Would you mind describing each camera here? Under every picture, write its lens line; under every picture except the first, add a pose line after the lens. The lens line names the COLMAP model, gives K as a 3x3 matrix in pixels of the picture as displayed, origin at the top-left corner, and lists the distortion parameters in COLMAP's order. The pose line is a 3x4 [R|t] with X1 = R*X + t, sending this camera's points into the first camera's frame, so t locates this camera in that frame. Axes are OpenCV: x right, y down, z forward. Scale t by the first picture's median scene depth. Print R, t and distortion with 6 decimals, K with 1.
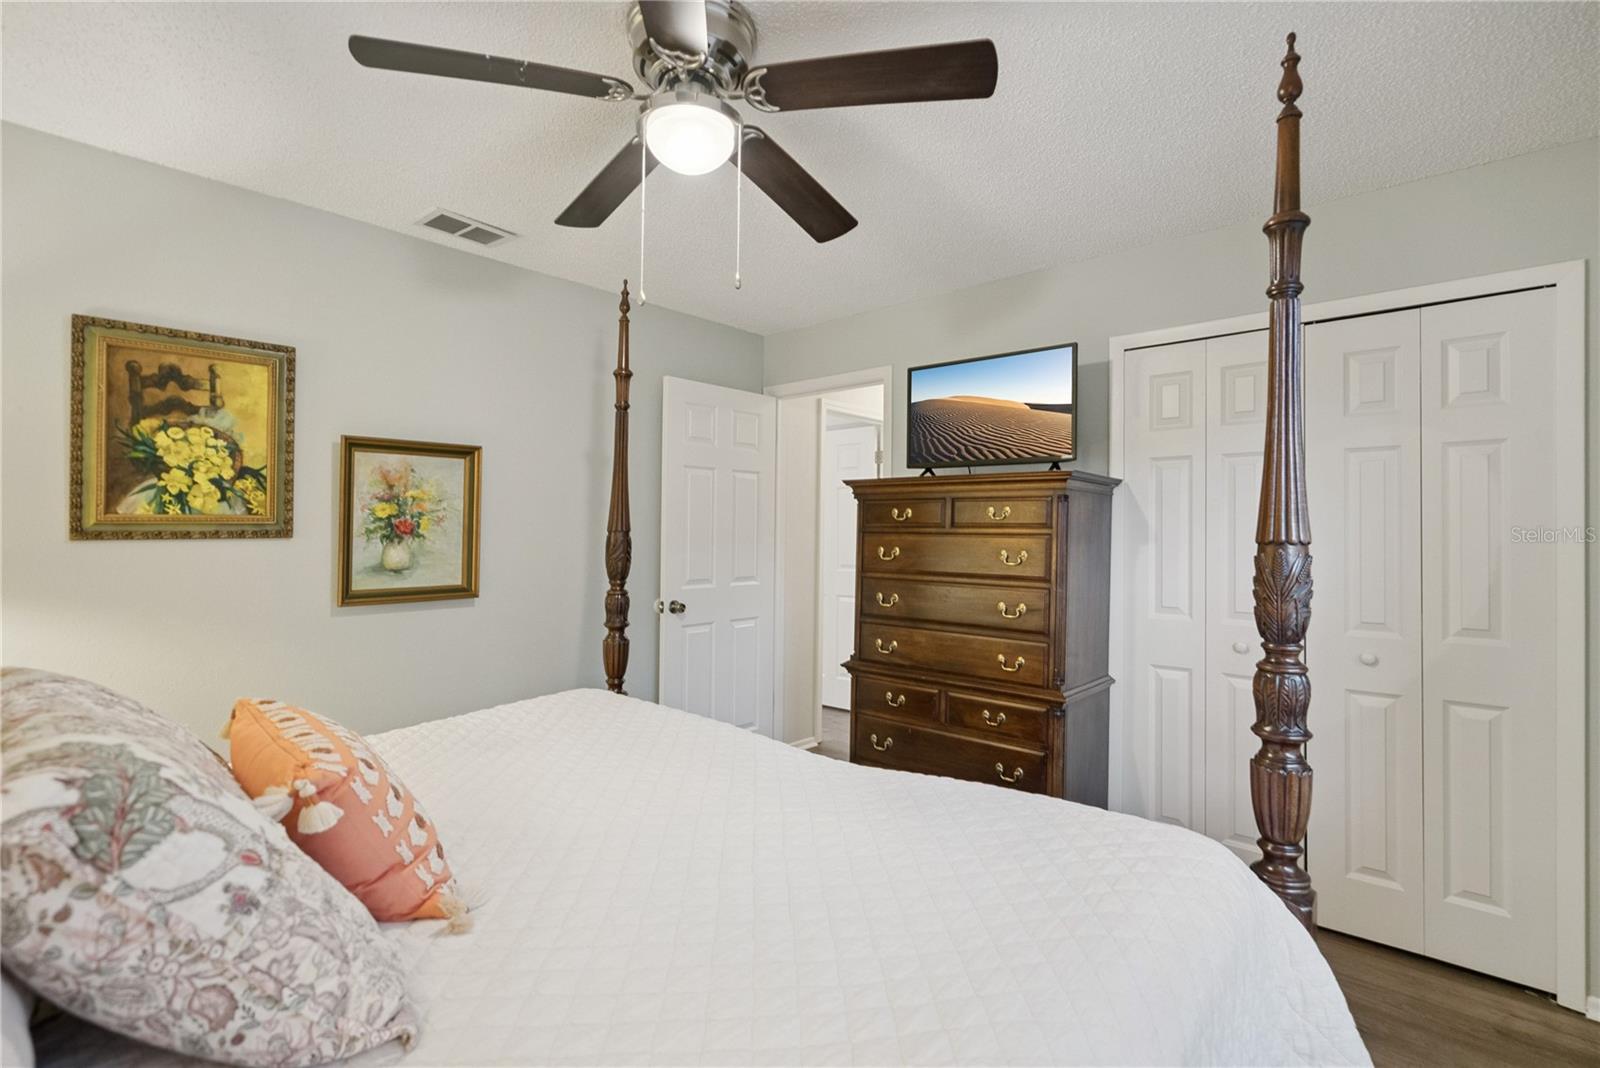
lens RADIAL K [[734.1, 0, 788.5], [0, 734.1, 523.6], [0, 0, 1]] dist [-0.008846, 0.004403]
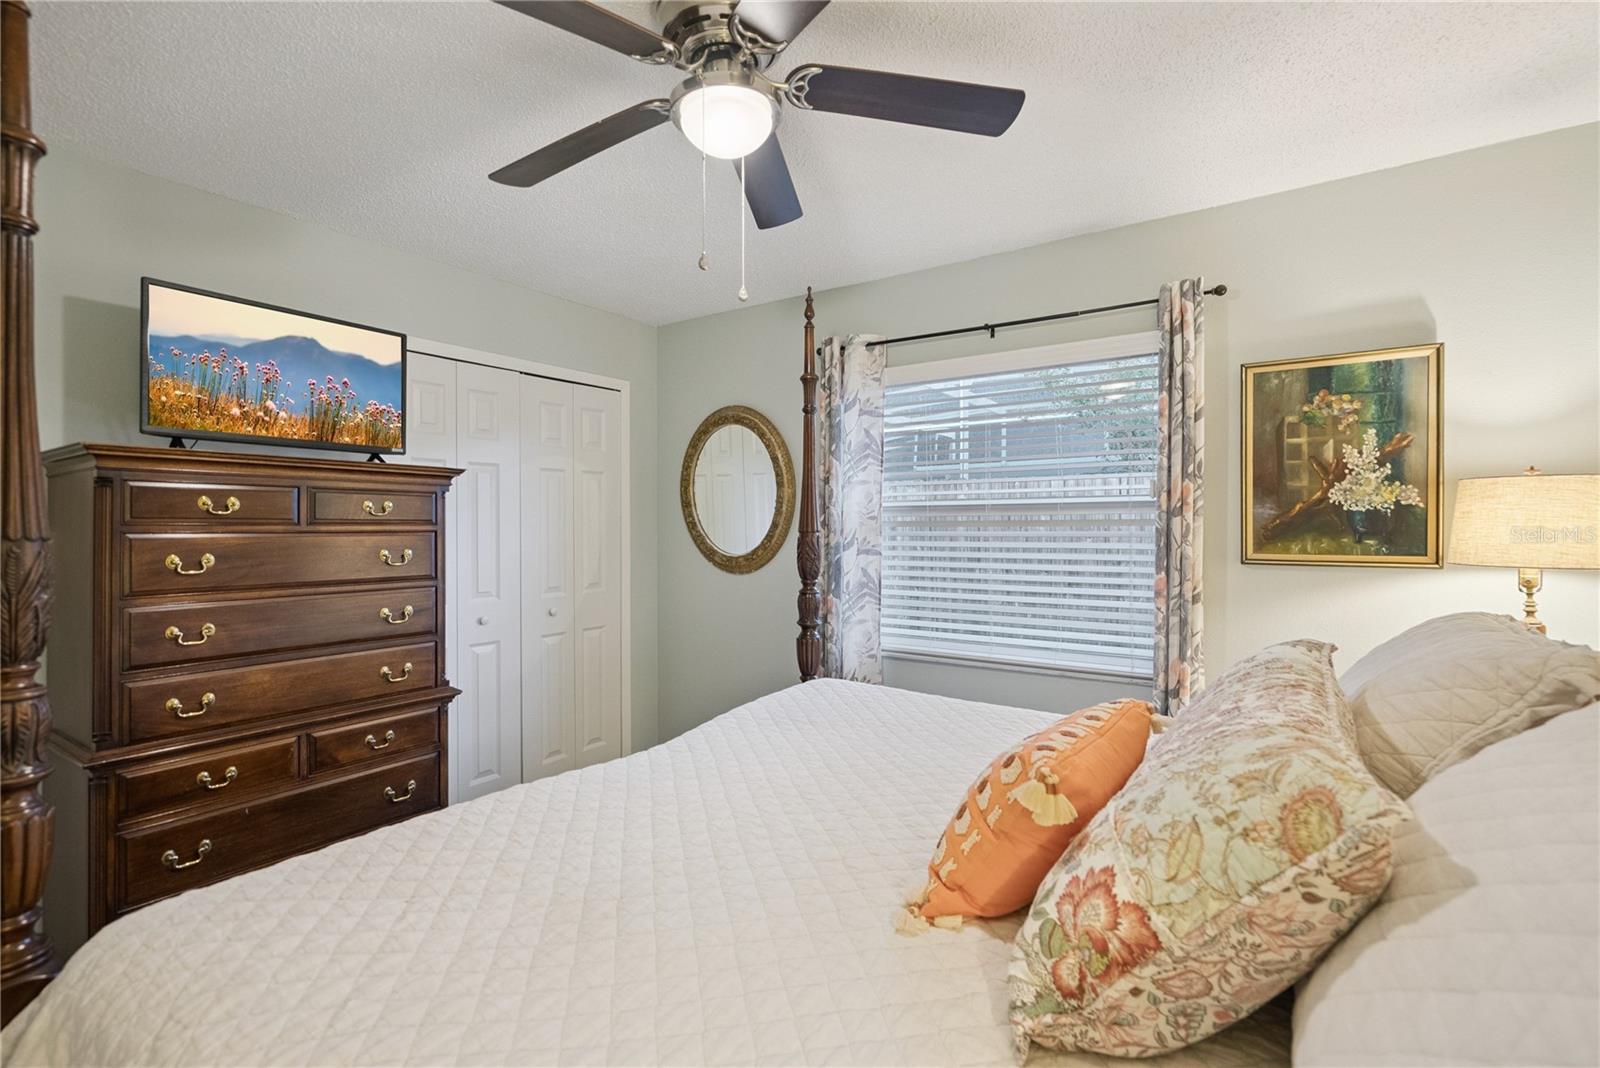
lens RADIAL K [[734.1, 0, 834.5], [0, 734.1, 523.1], [0, 0, 1]] dist [-0.008846, 0.004403]
pose [[-0.162003, -0.004228, 0.986781, -0.692101], [-0.006549, 0.999973, 0.003210, -0.002508], [-0.986769, -0.005942, -0.162026, 0.615846]]
